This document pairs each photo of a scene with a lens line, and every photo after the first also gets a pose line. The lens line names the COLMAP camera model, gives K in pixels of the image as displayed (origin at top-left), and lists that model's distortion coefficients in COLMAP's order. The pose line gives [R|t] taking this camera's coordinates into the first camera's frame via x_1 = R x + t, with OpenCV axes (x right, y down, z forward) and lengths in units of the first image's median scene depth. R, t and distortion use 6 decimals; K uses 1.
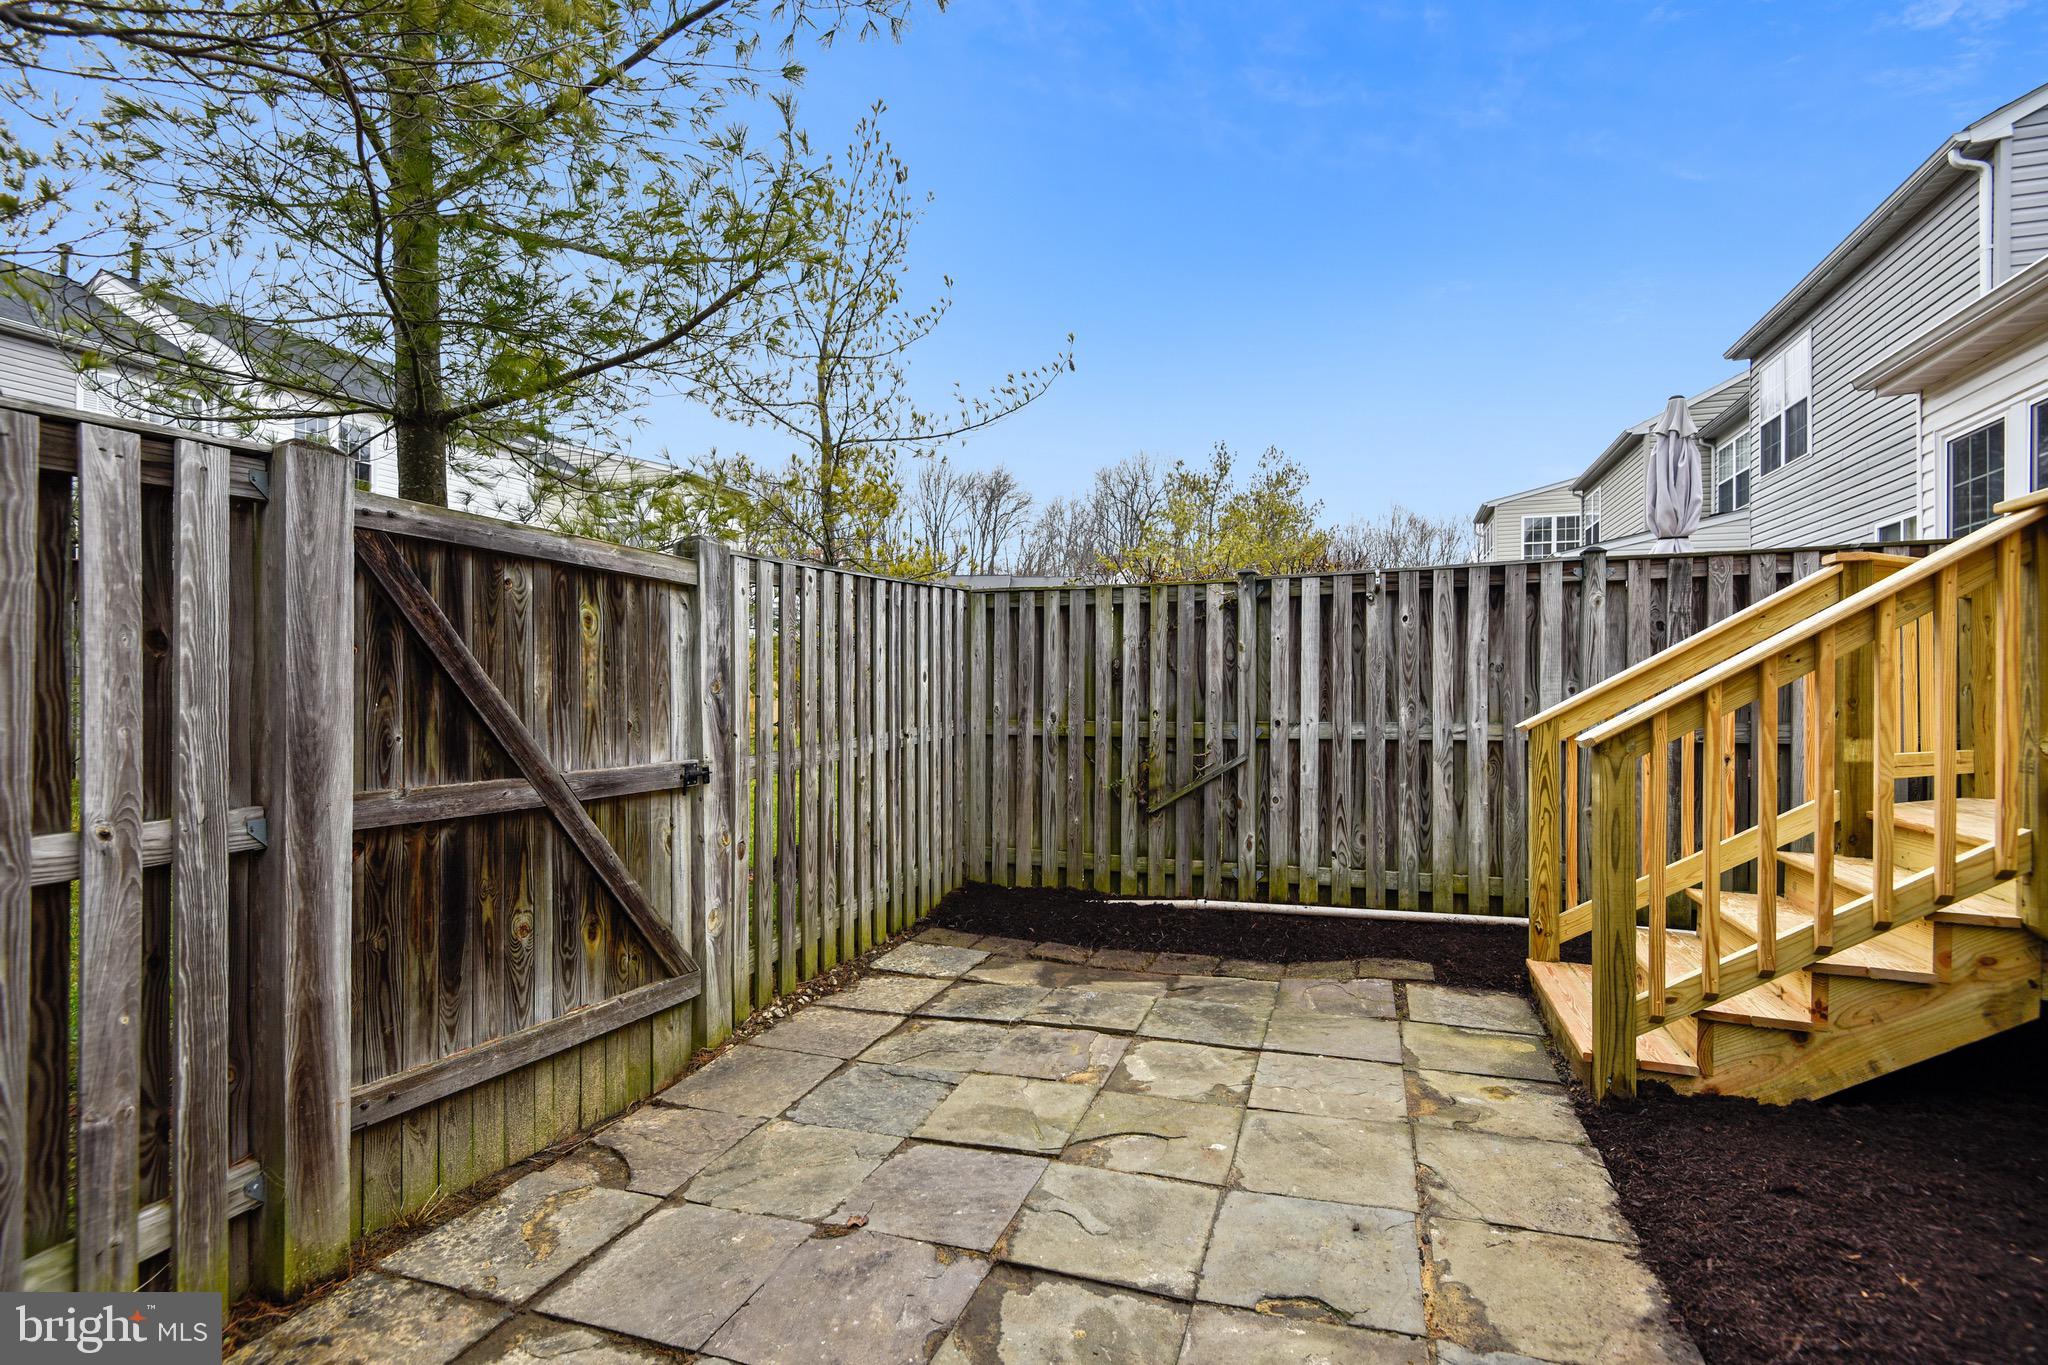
lens RADIAL K [[962.7, 0, 1024.9], [0, 962.7, 717.6], [0, 0, 1]] dist [0.035804, -0.024675]
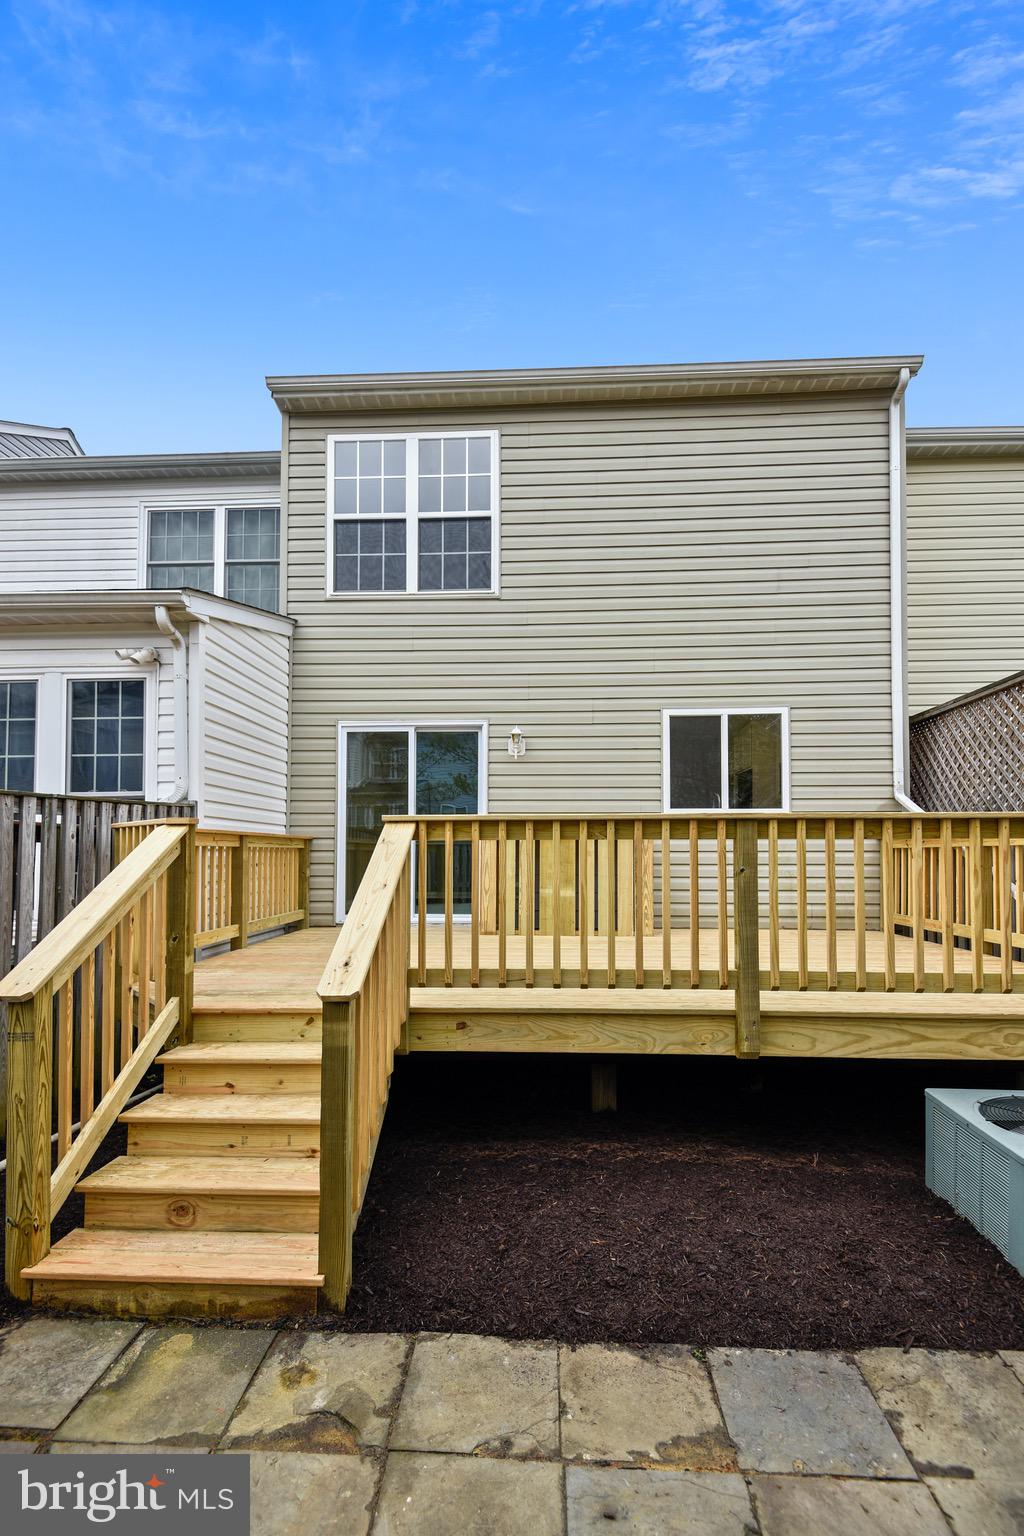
lens RADIAL K [[722.0, 0, 522.0], [0, 722.0, 832.0], [0, 0, 1]] dist [0.035804, -0.024675]
pose [[-0.297532, 0.017063, 0.954559, -0.319166], [0.025653, 0.999622, -0.009872, -0.164127], [-0.954367, 0.021550, -0.297858, 1.066152]]
